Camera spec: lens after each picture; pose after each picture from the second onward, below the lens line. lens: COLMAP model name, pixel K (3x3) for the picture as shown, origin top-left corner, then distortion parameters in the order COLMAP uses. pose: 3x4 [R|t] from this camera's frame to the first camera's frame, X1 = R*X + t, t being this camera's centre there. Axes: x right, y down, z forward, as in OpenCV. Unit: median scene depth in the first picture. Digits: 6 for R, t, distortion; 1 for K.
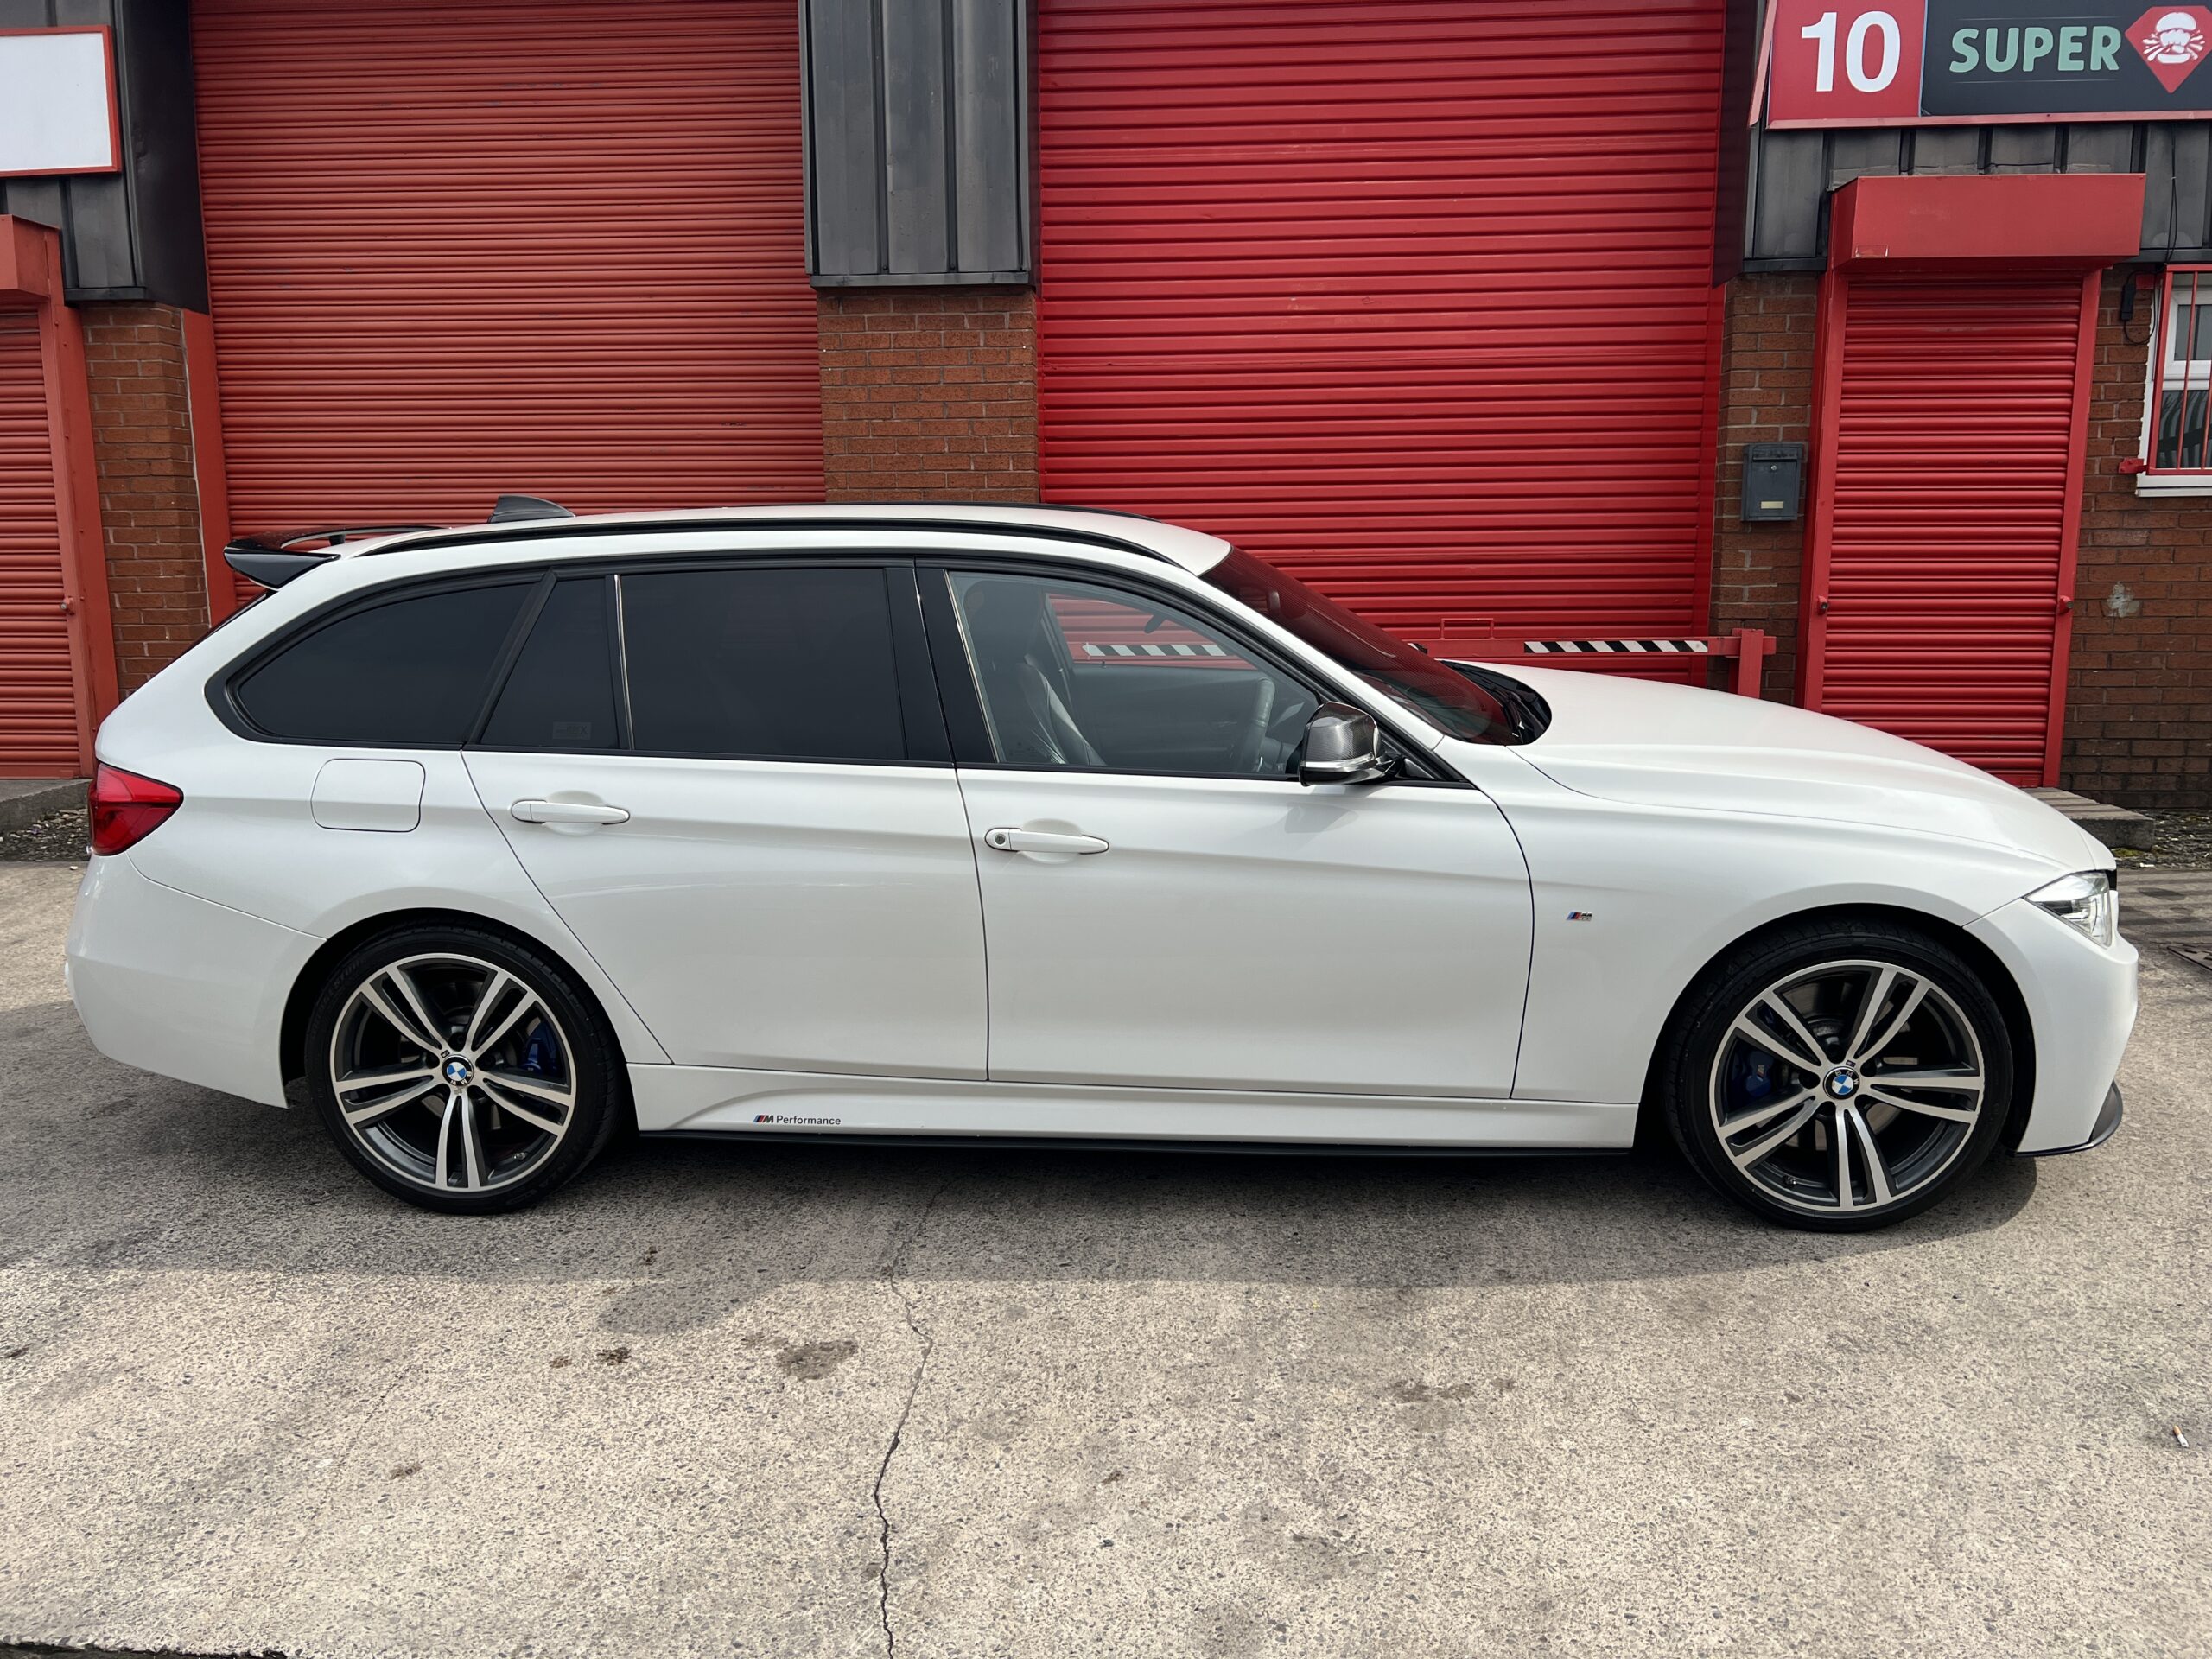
lens RADIAL K [[1673.1, 0, 1110.2], [0, 1673.1, 834.8], [0, 0, 1]] dist [0.040180, -0.046997]
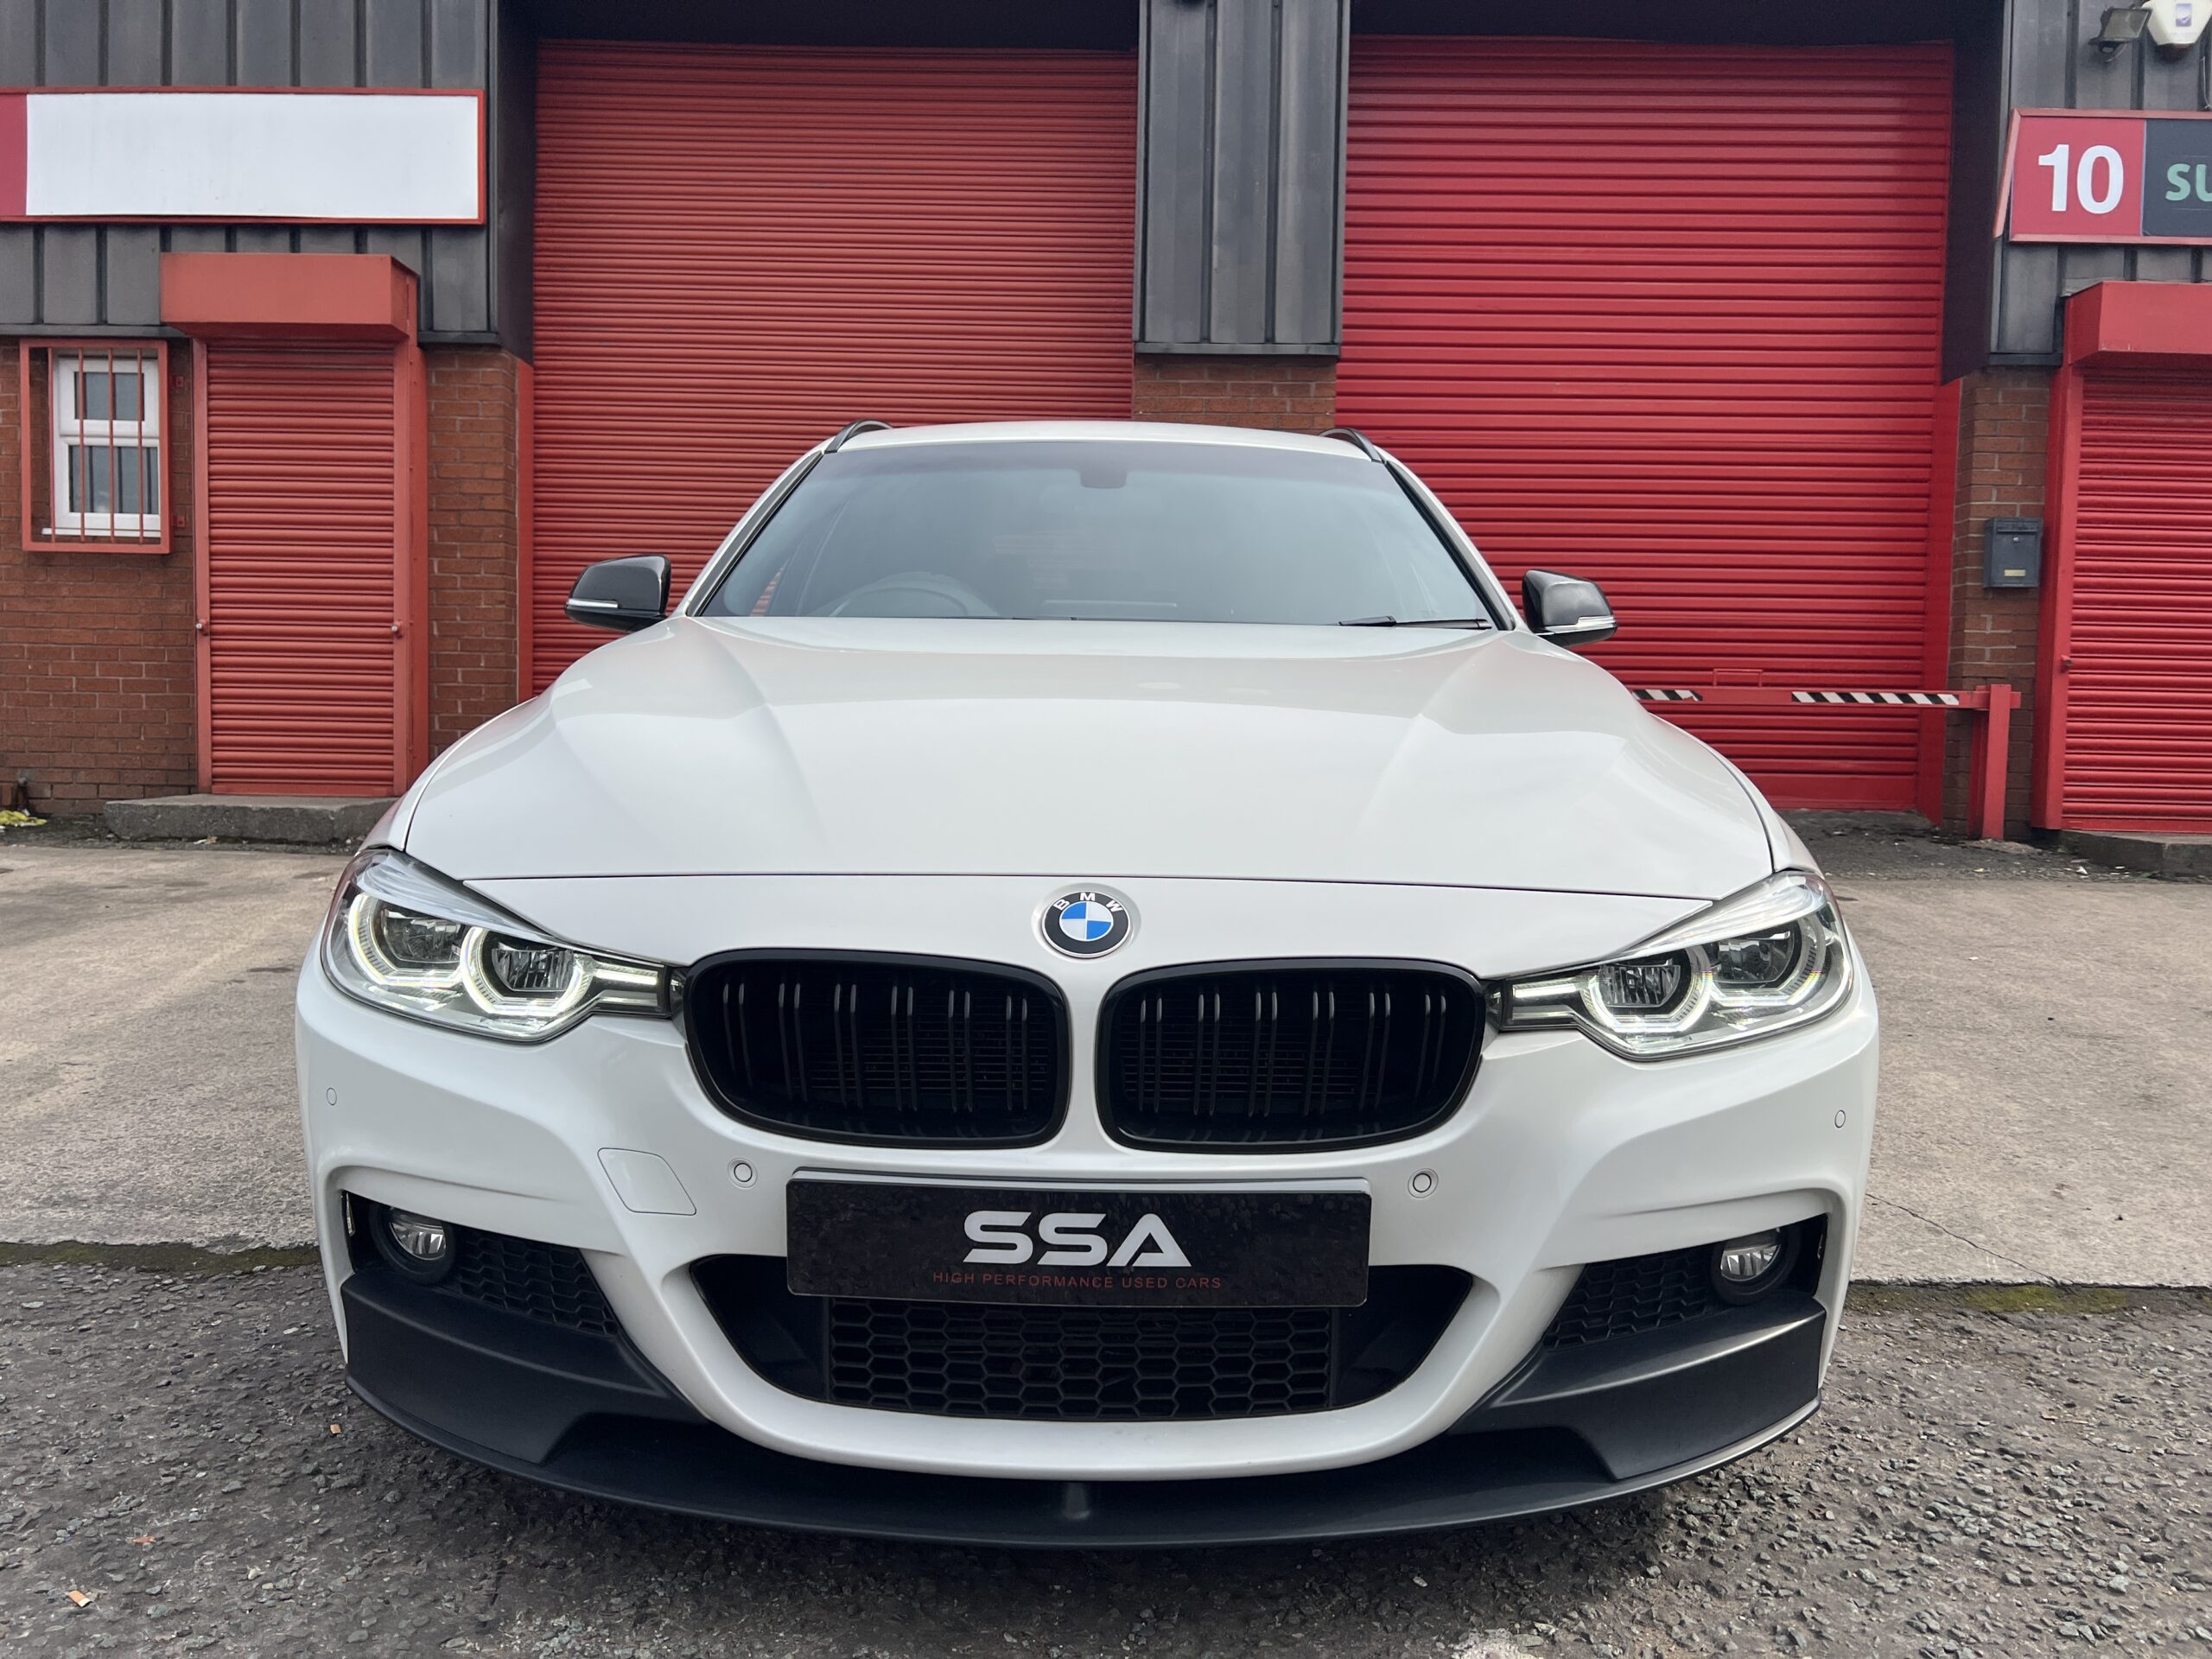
lens RADIAL K [[1673.1, 0, 1108.4], [0, 1673.1, 846.2], [0, 0, 1]] dist [0.040180, -0.046997]
pose [[0.998058, 0.020545, 0.058810, -0.255212], [-0.014426, 0.994614, -0.102635, 0.101634], [-0.060601, 0.101587, 0.992979, -0.038008]]
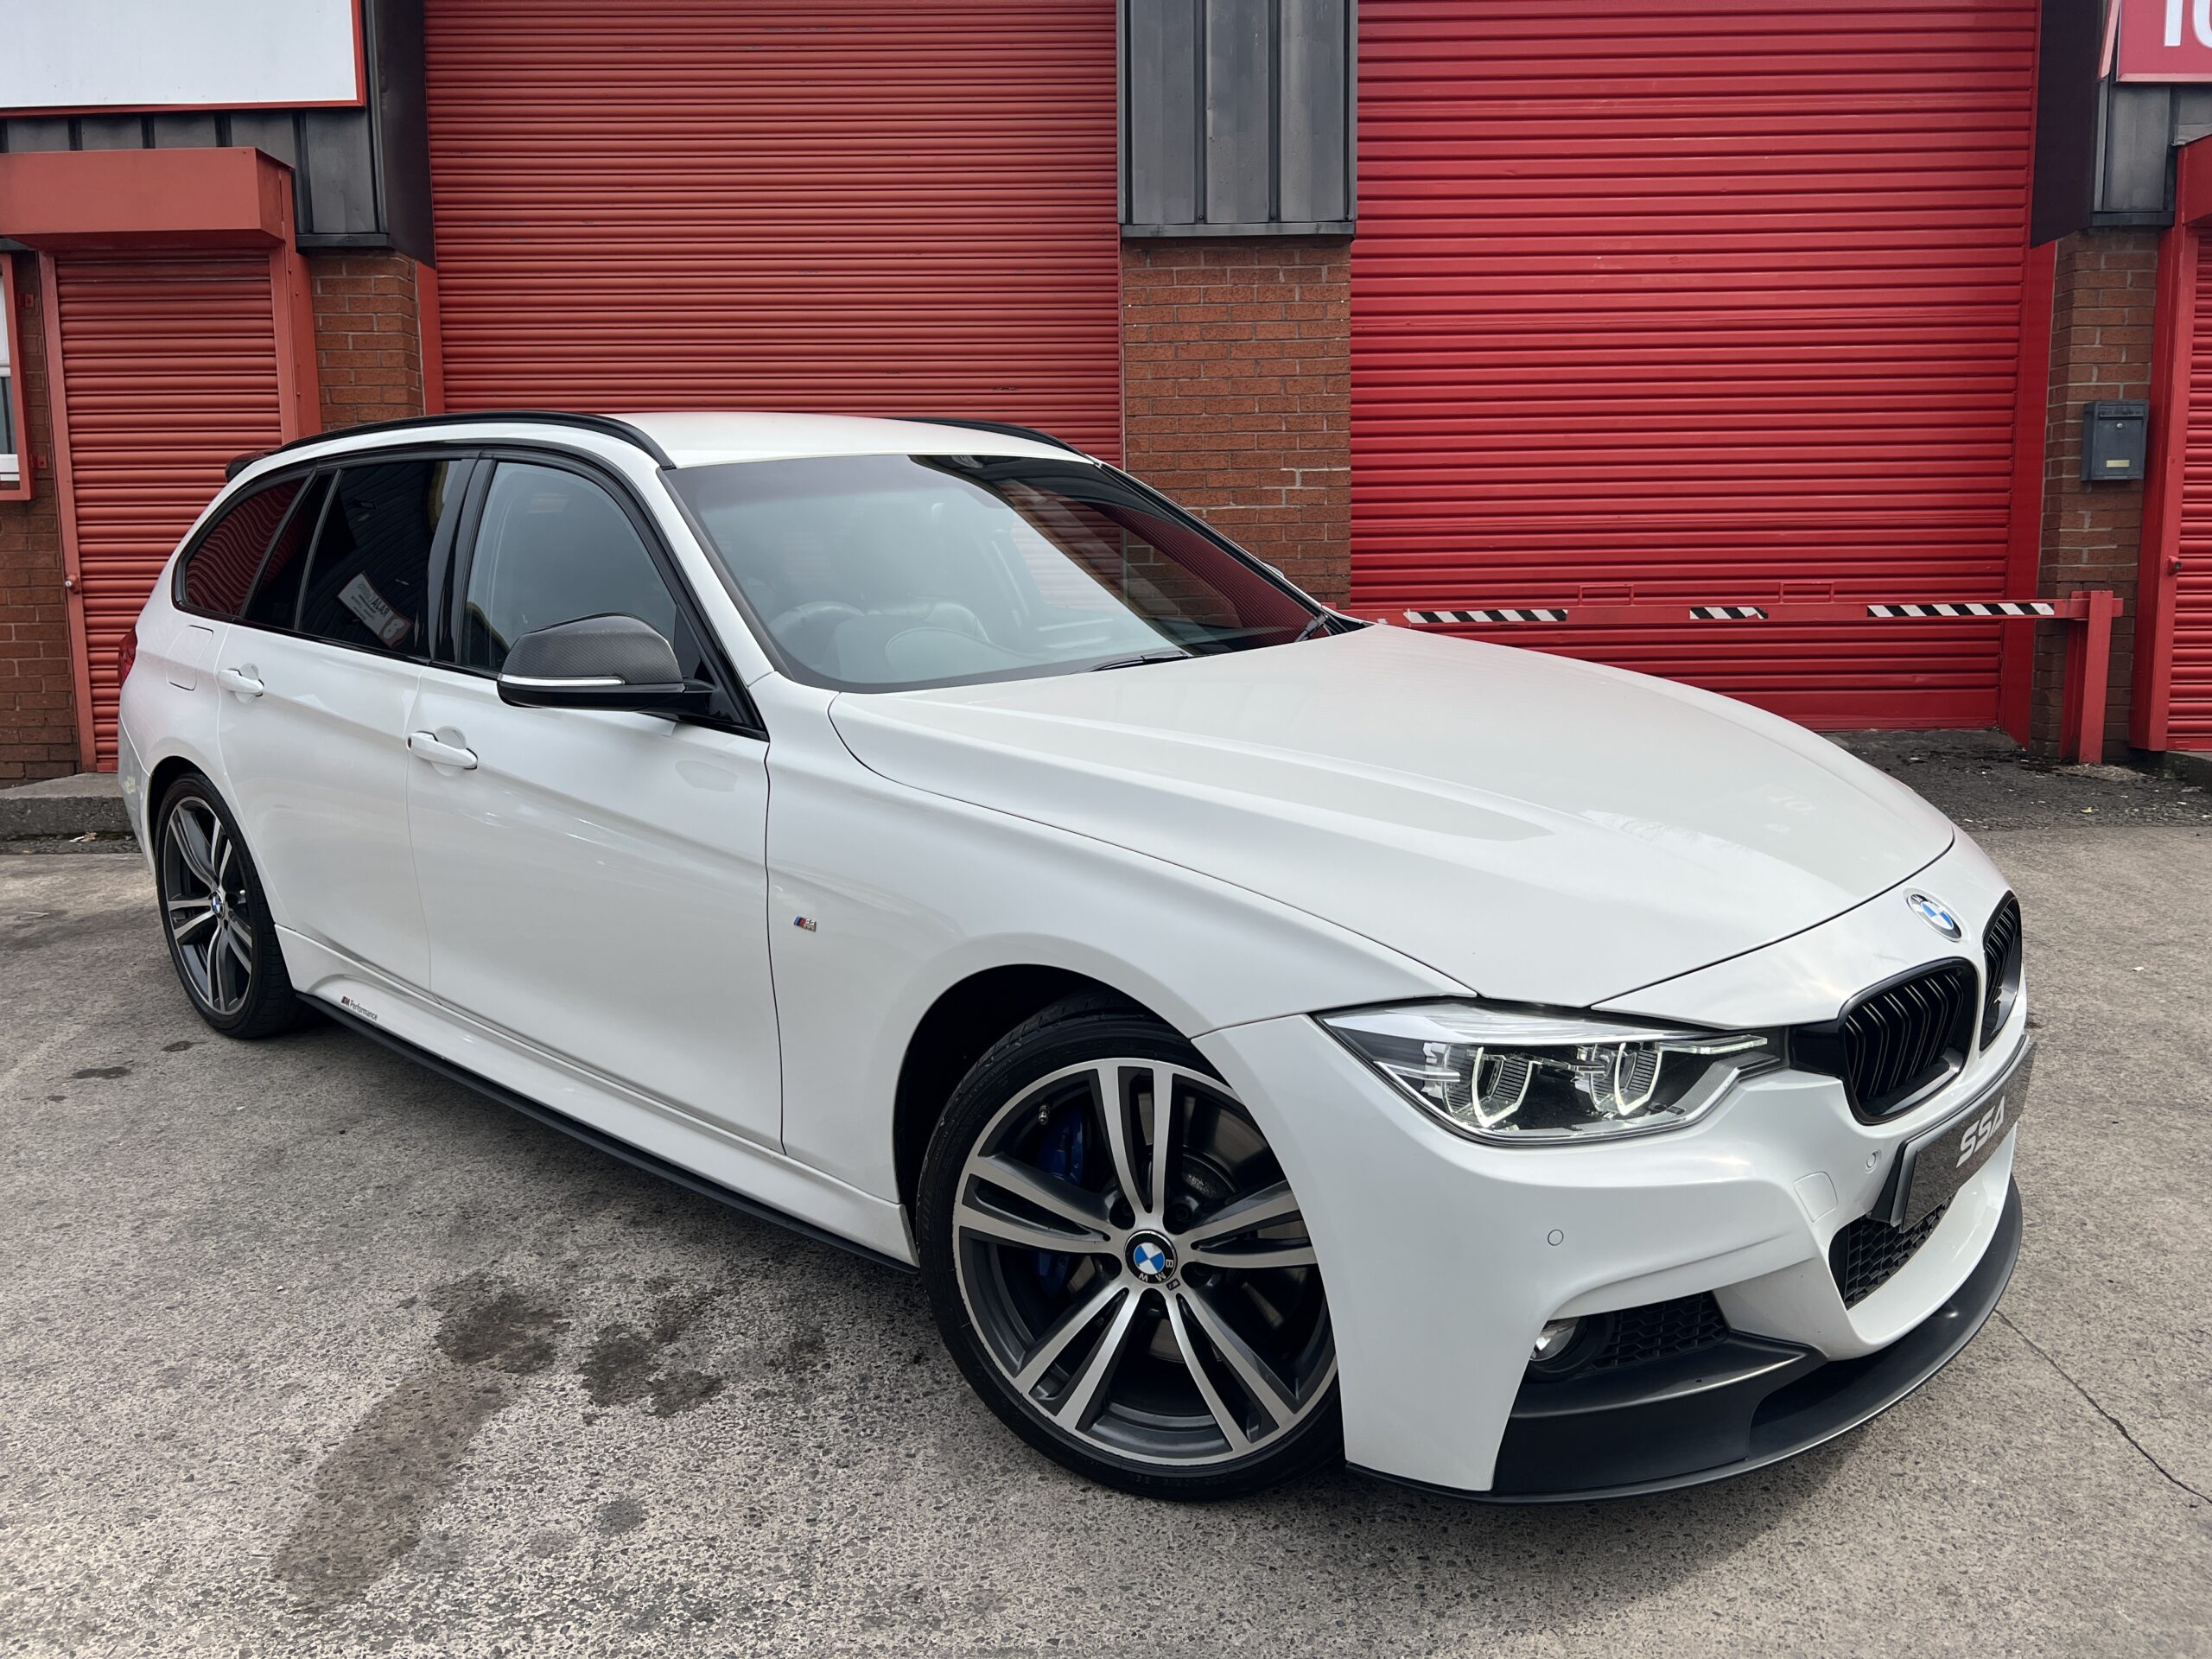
lens RADIAL K [[1673.1, 0, 1115.7], [0, 1673.1, 812.8], [0, 0, 1]] dist [0.040180, -0.046997]
pose [[0.997501, -0.013979, 0.069262, -0.254183], [0.016389, 0.999275, -0.034358, 0.030063], [-0.068732, 0.035408, 0.997007, 0.071016]]
